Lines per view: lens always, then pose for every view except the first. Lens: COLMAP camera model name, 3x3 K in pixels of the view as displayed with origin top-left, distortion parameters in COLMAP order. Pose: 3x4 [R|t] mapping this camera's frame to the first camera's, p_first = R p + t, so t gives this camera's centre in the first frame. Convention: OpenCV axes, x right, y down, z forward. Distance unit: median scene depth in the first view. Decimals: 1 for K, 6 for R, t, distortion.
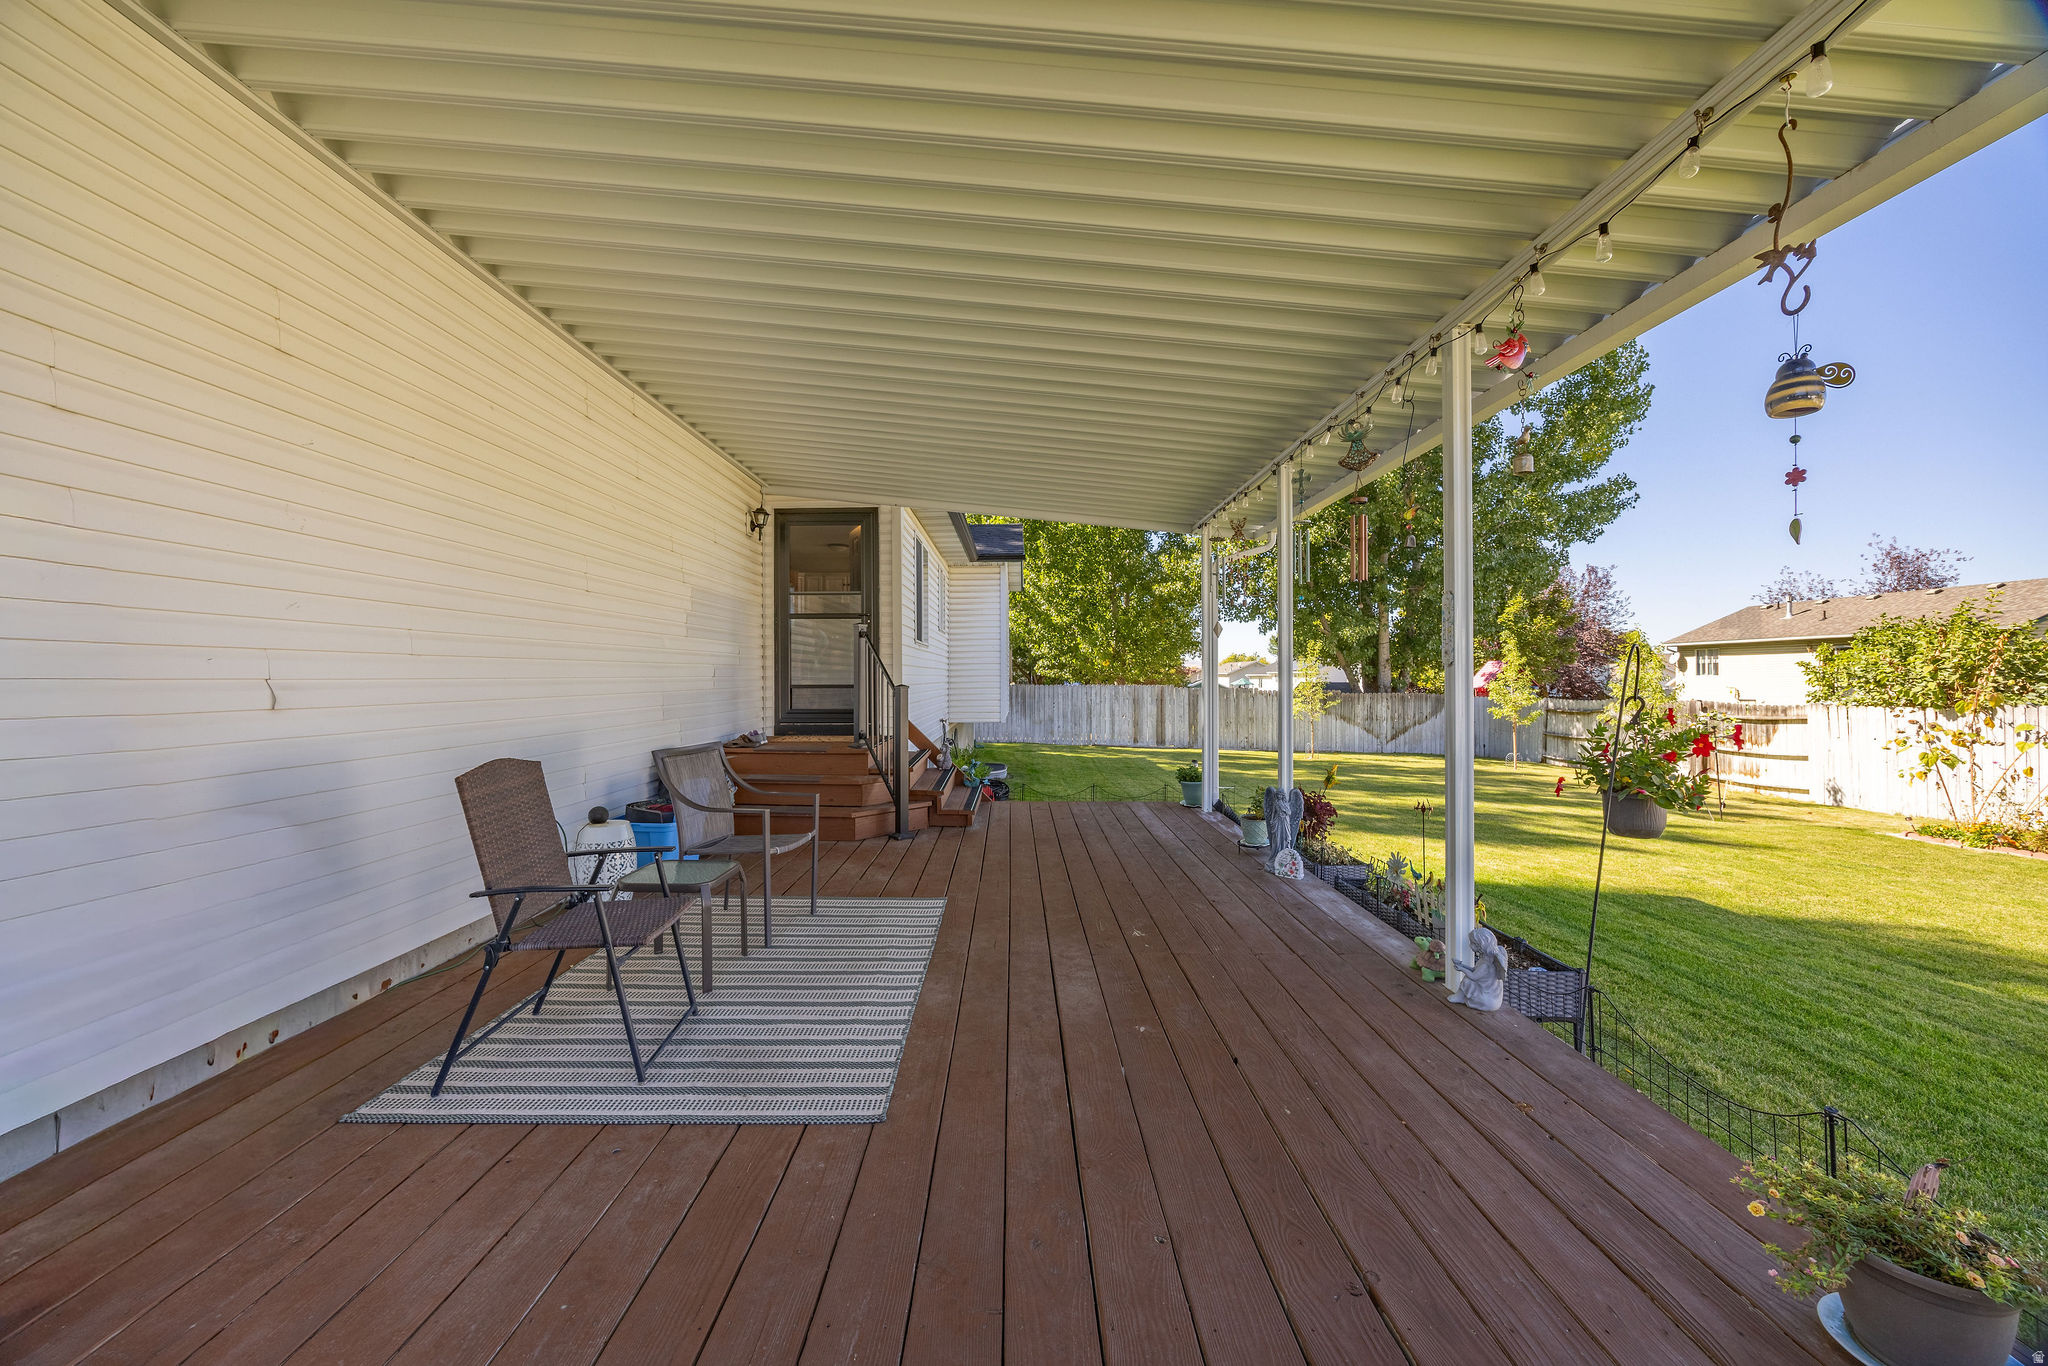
lens RADIAL K [[775.6, 0, 1026.3], [0, 775.6, 681.4], [0, 0, 1]] dist [-0.000485, -0.000313]
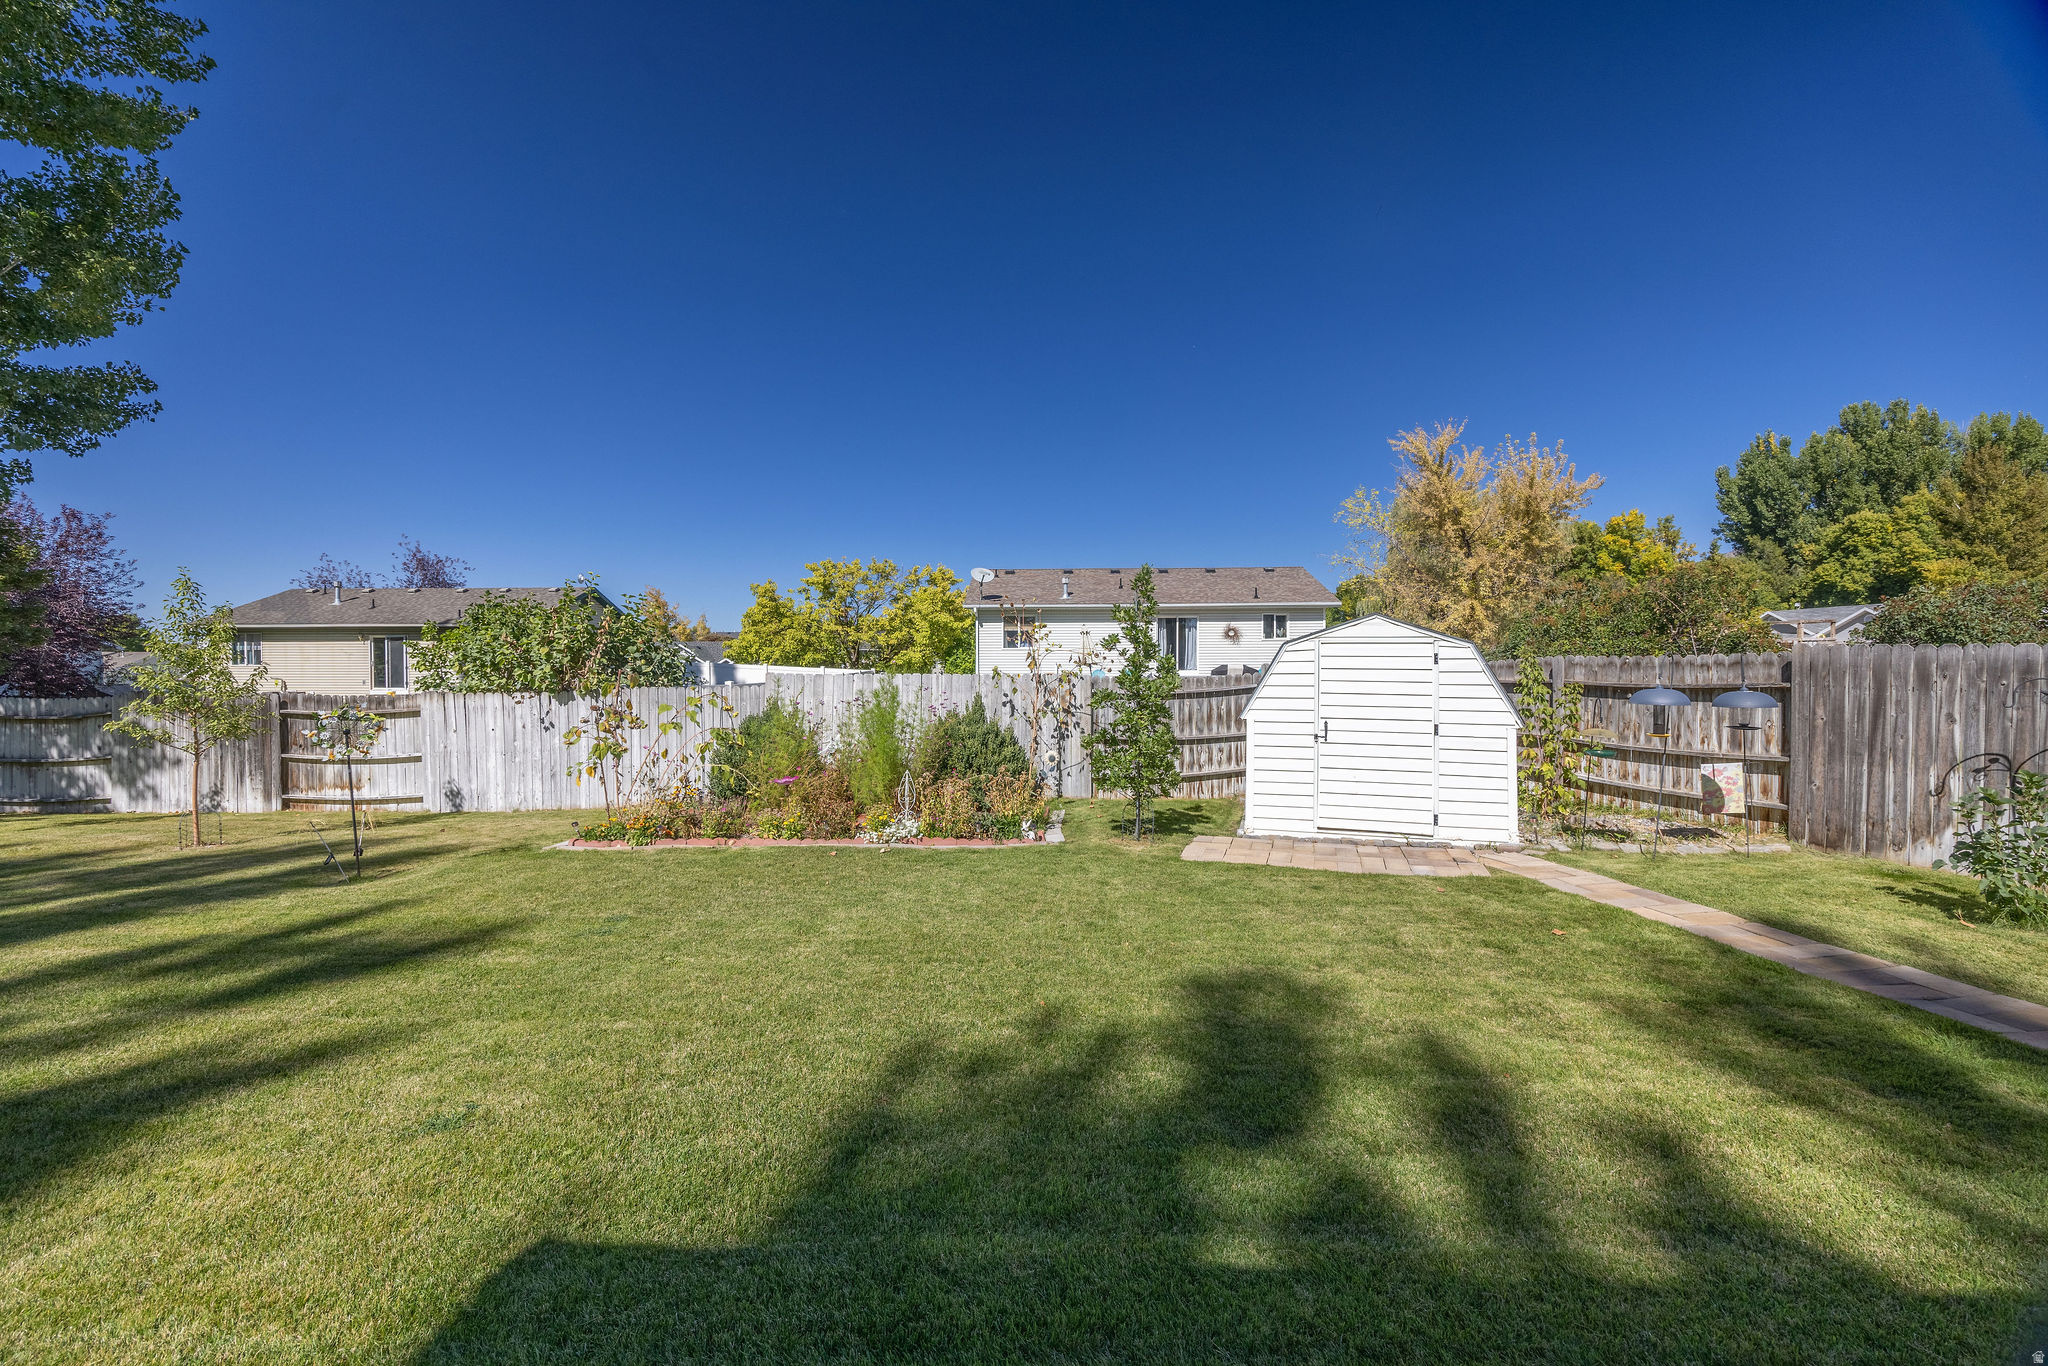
lens RADIAL K [[775.6, 0, 994.3], [0, 775.6, 680.1], [0, 0, 1]] dist [-0.000485, -0.000313]
pose [[0.064509, -0.008382, 0.997882, 0.142614], [0.003710, 0.999960, 0.008160, 0.007270], [-0.997910, 0.003176, 0.064538, 0.211259]]
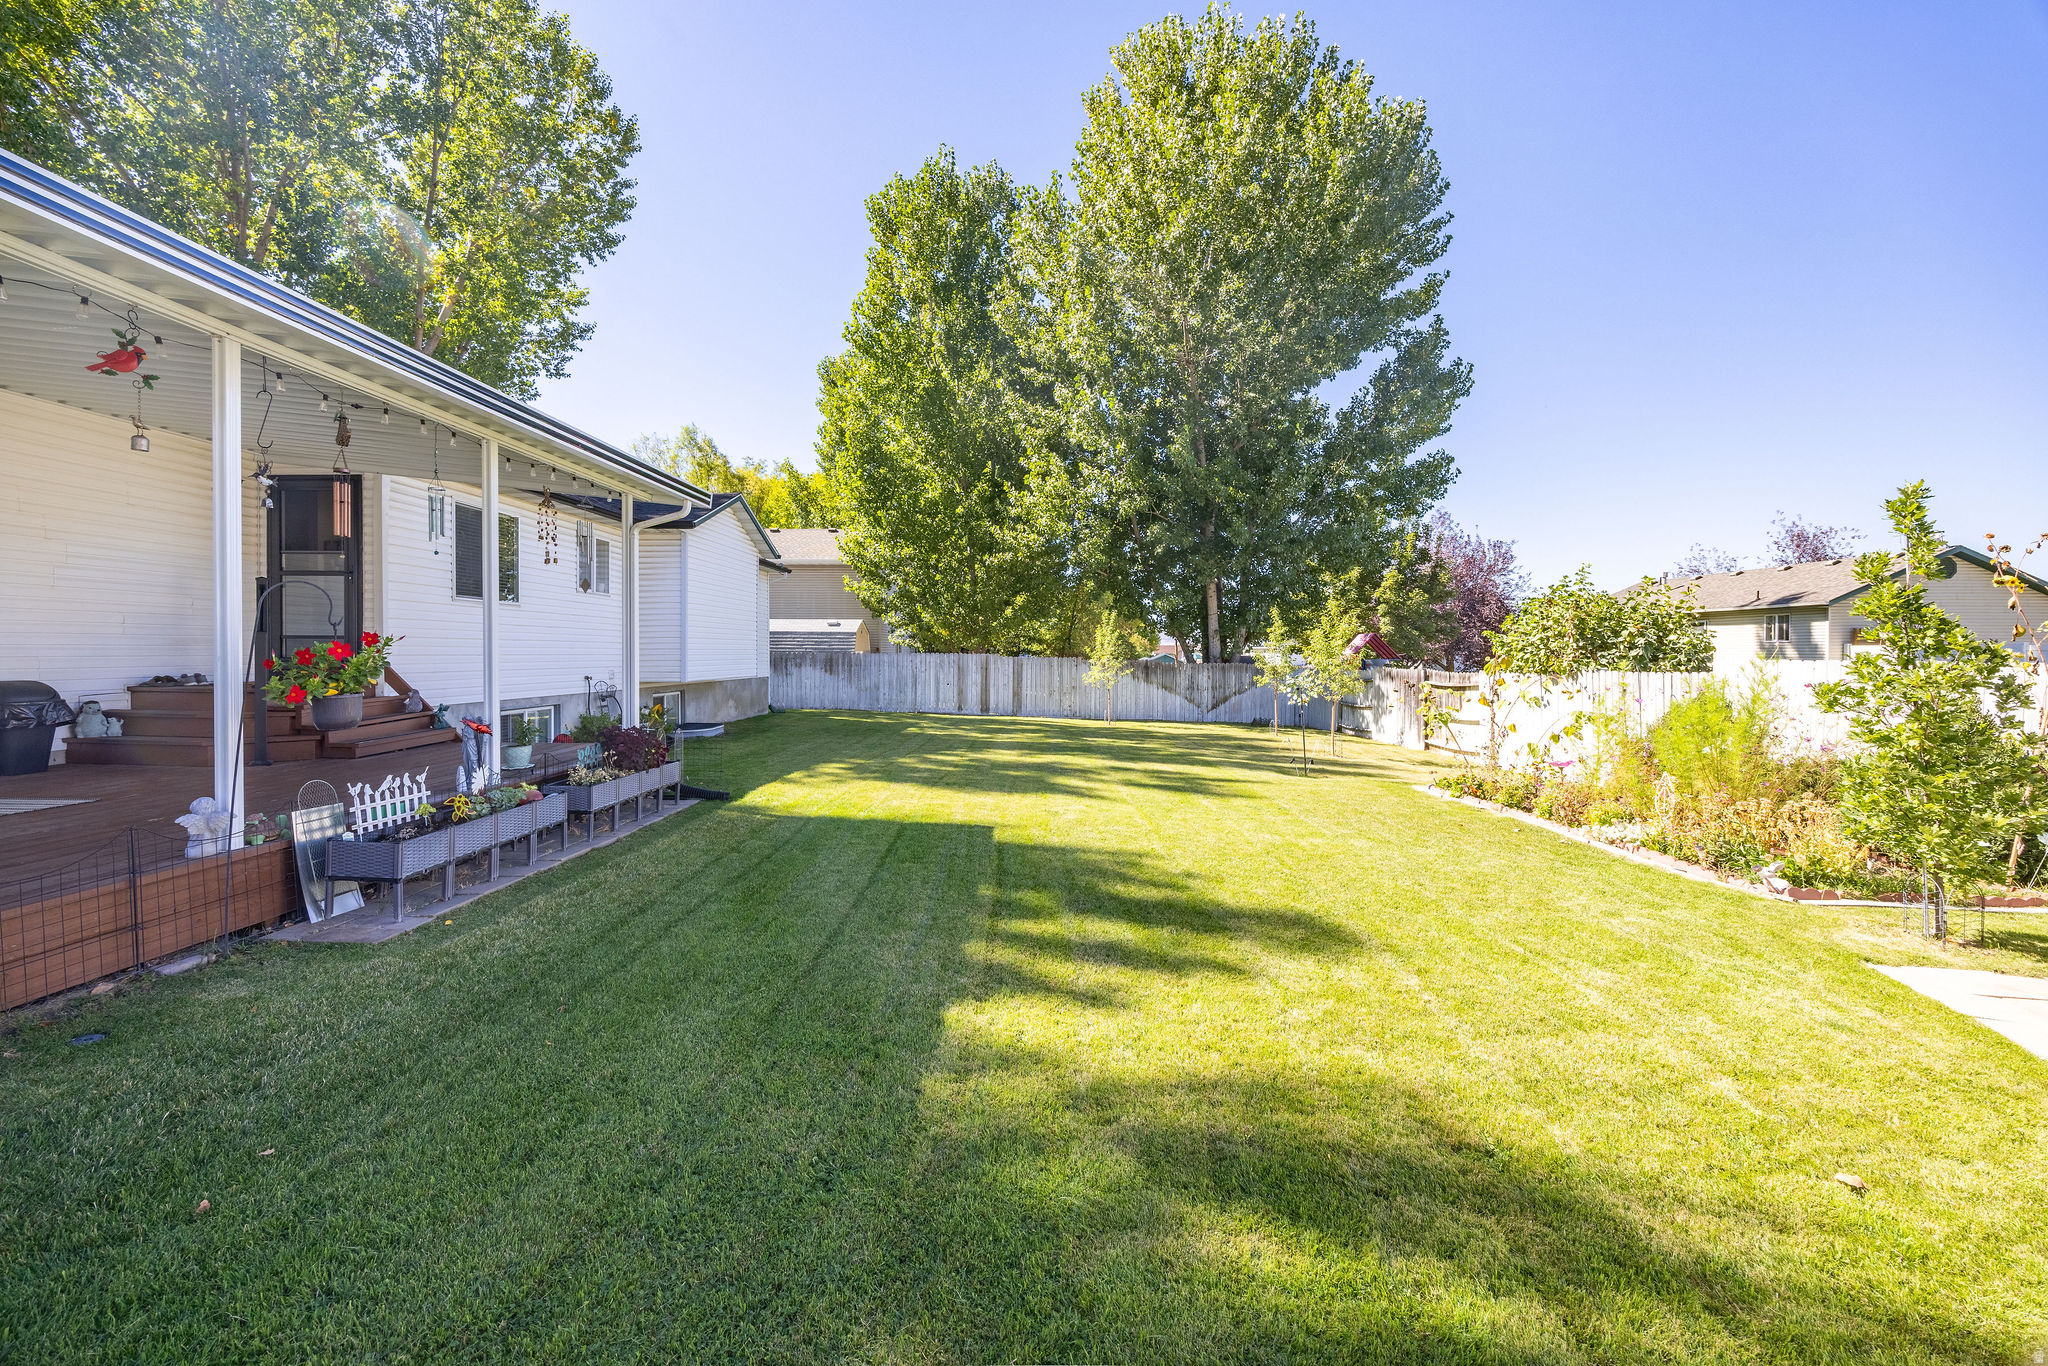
lens RADIAL K [[775.6, 0, 1036.2], [0, 775.6, 667.8], [0, 0, 1]] dist [-0.000485, -0.000313]
pose [[0.999959, 0.006712, -0.006009, 0.245081], [-0.006620, 0.999863, 0.015175, 0.007107], [0.006110, -0.015135, 0.999867, -0.022834]]
